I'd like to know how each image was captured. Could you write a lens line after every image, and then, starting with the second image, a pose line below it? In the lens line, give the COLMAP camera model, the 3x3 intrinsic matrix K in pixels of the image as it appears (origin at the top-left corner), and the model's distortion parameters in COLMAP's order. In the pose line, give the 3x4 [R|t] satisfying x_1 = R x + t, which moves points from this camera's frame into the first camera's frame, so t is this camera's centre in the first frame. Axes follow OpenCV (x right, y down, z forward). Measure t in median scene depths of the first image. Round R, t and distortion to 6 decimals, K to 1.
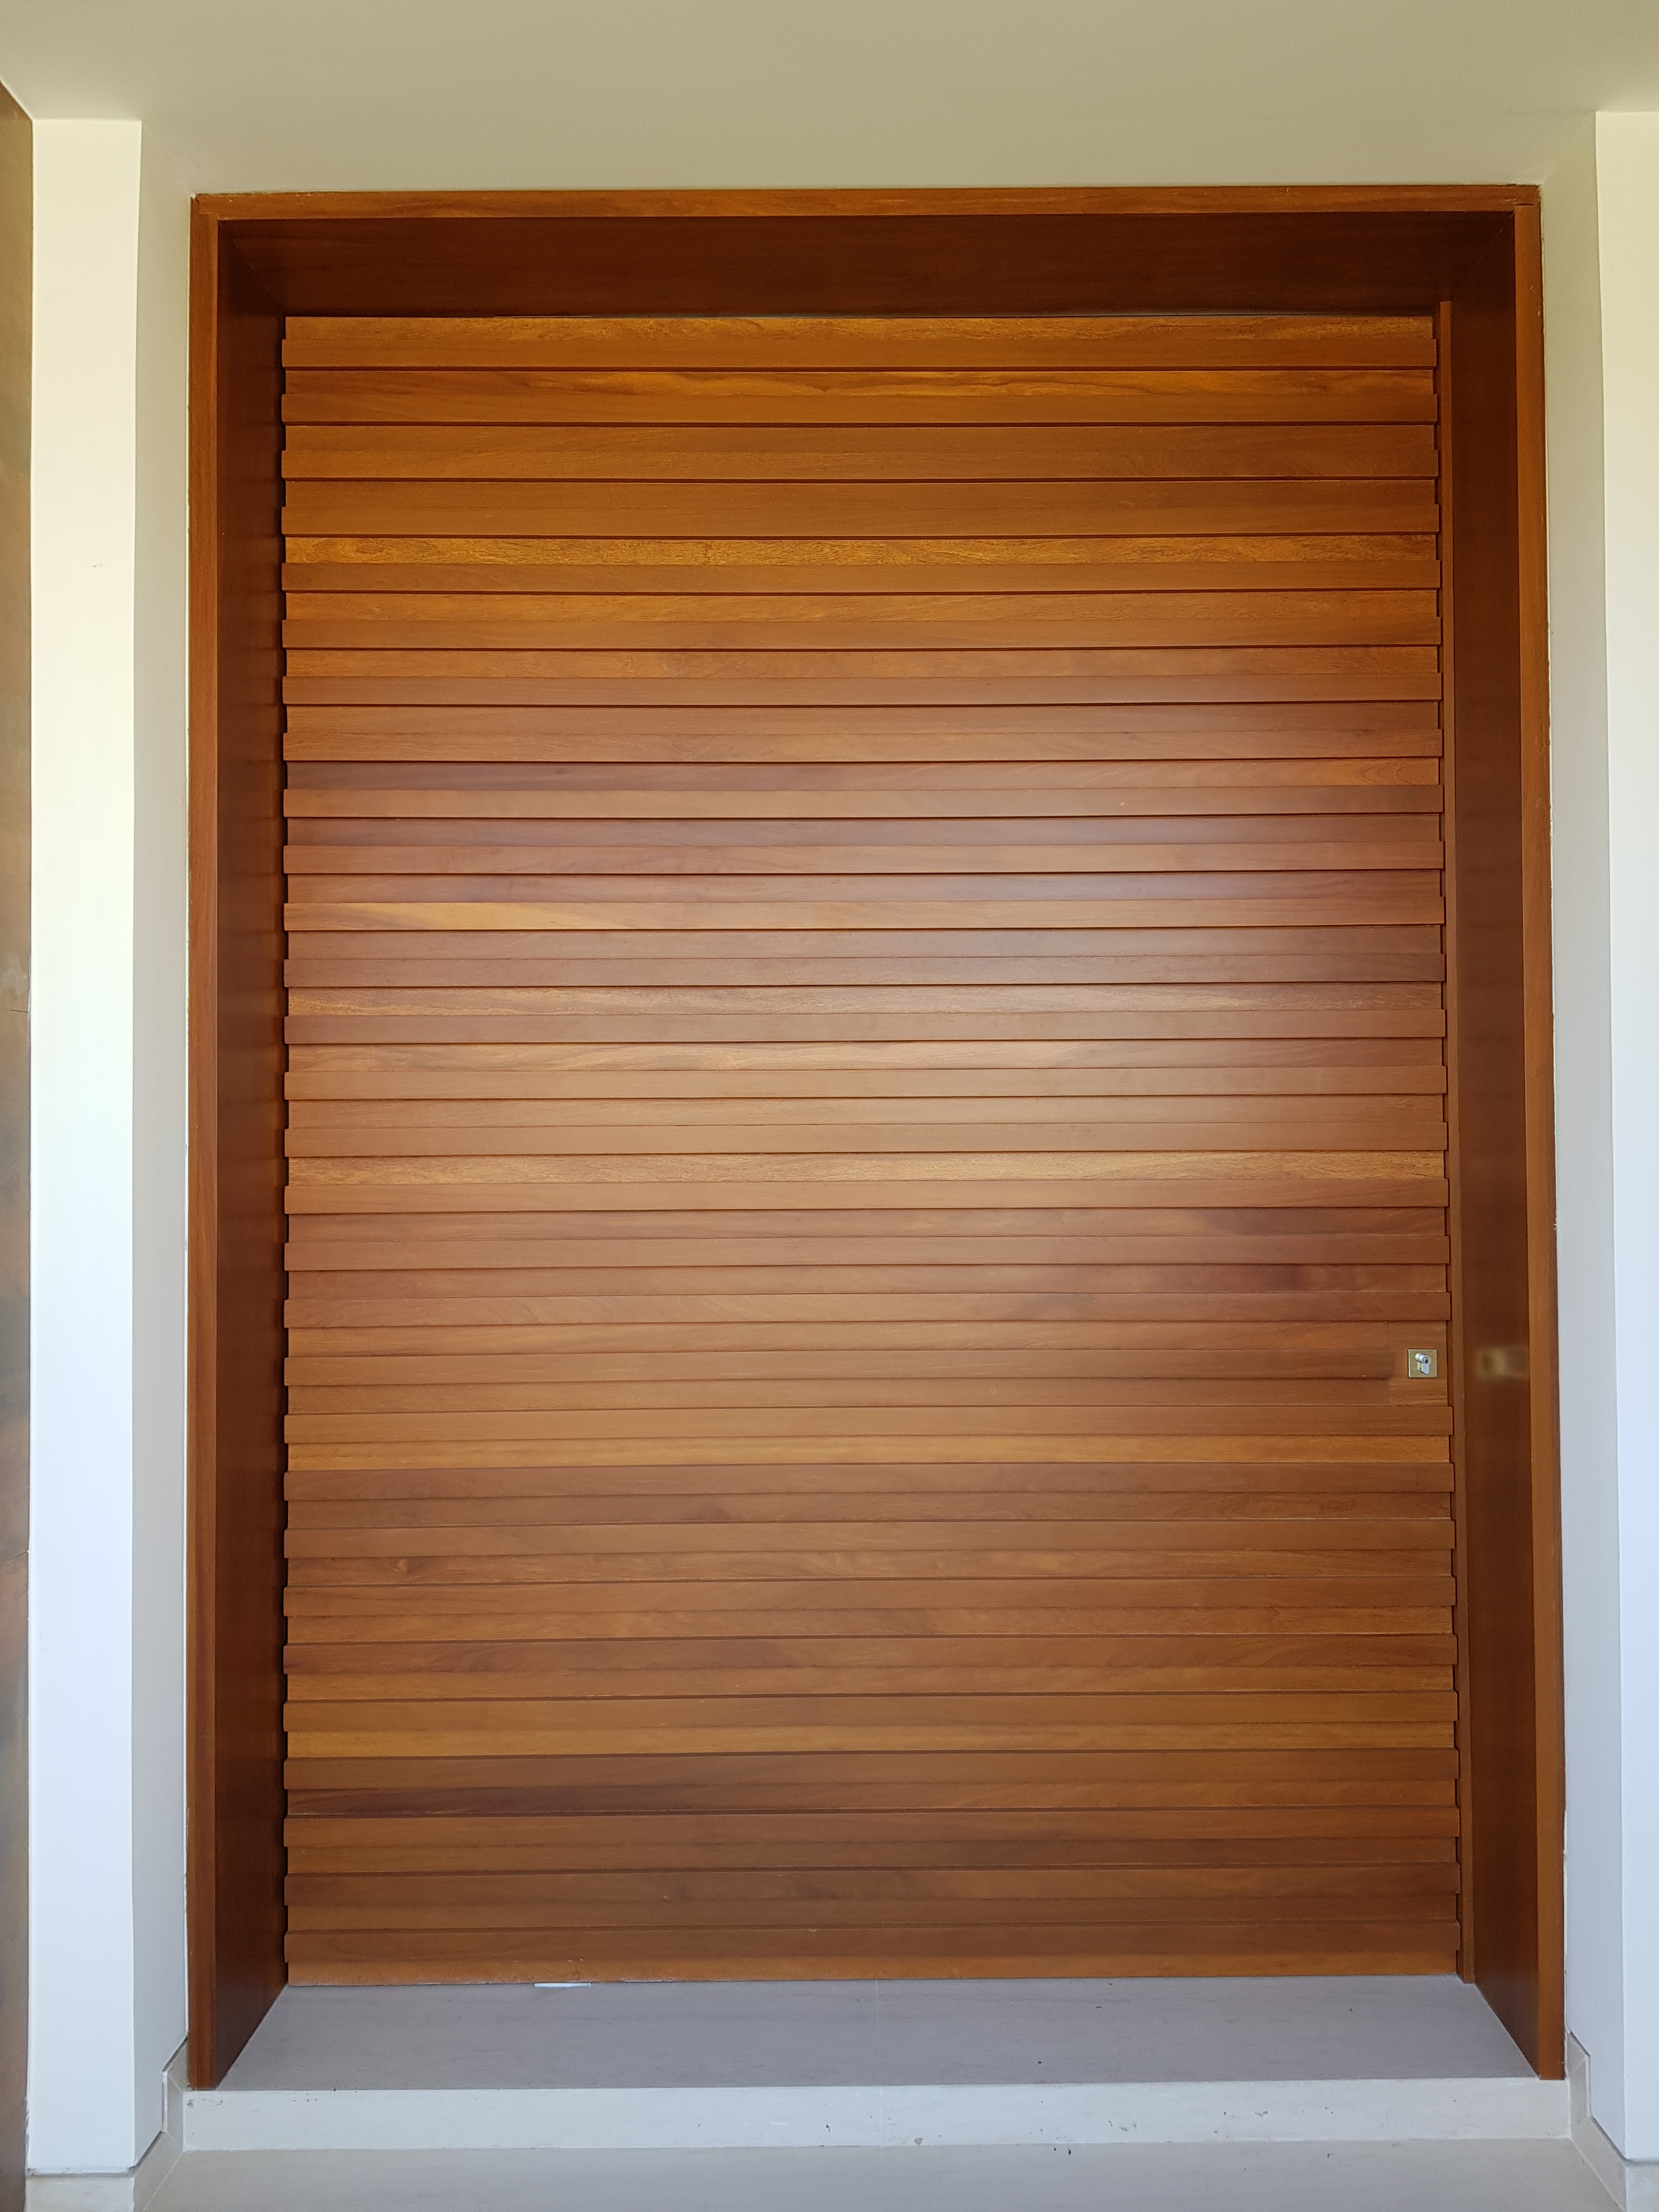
lens RADIAL K [[1693.4, 0, 843.0], [0, 1693.4, 1110.5], [0, 0, 1]] dist [-0.044682, 0.015105]
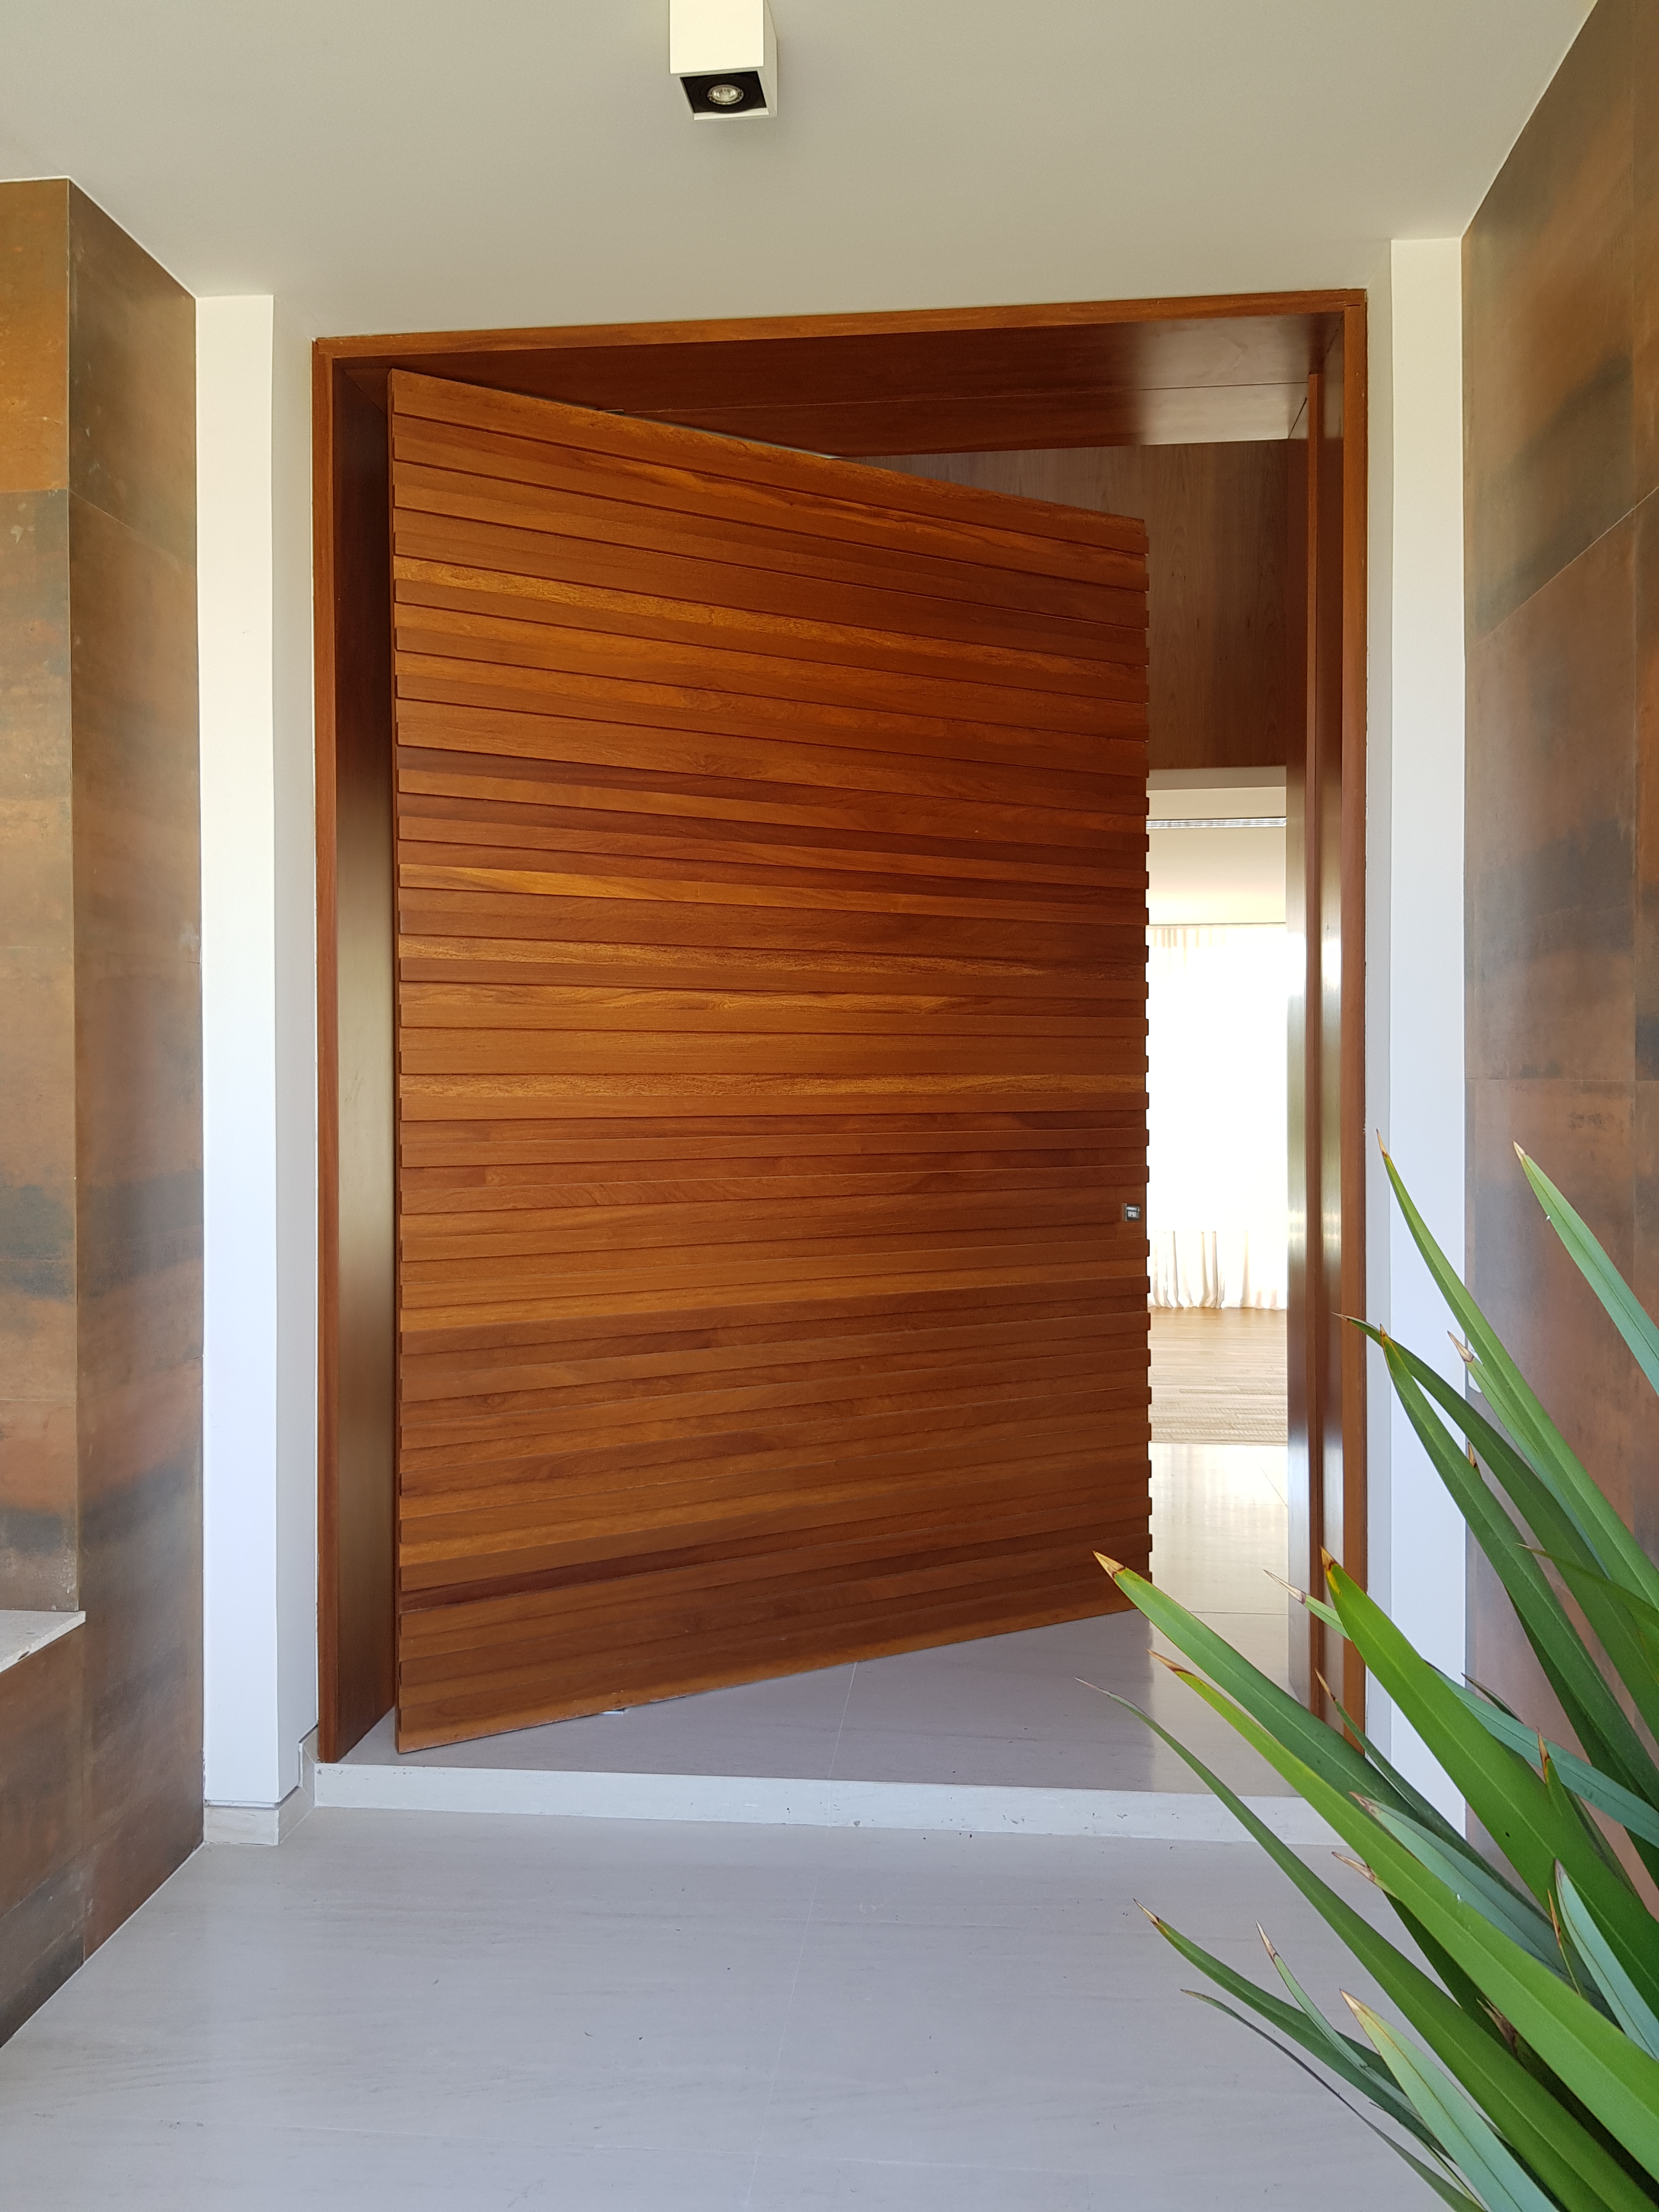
lens RADIAL K [[1693.4, 0, 818.8], [0, 1693.4, 1098.7], [0, 0, 1]] dist [-0.044682, 0.015105]
pose [[0.995113, 0.005005, -0.098616, 0.142340], [-0.001977, 0.999524, 0.030779, 0.007606], [0.098723, -0.030433, 0.994649, -0.298468]]
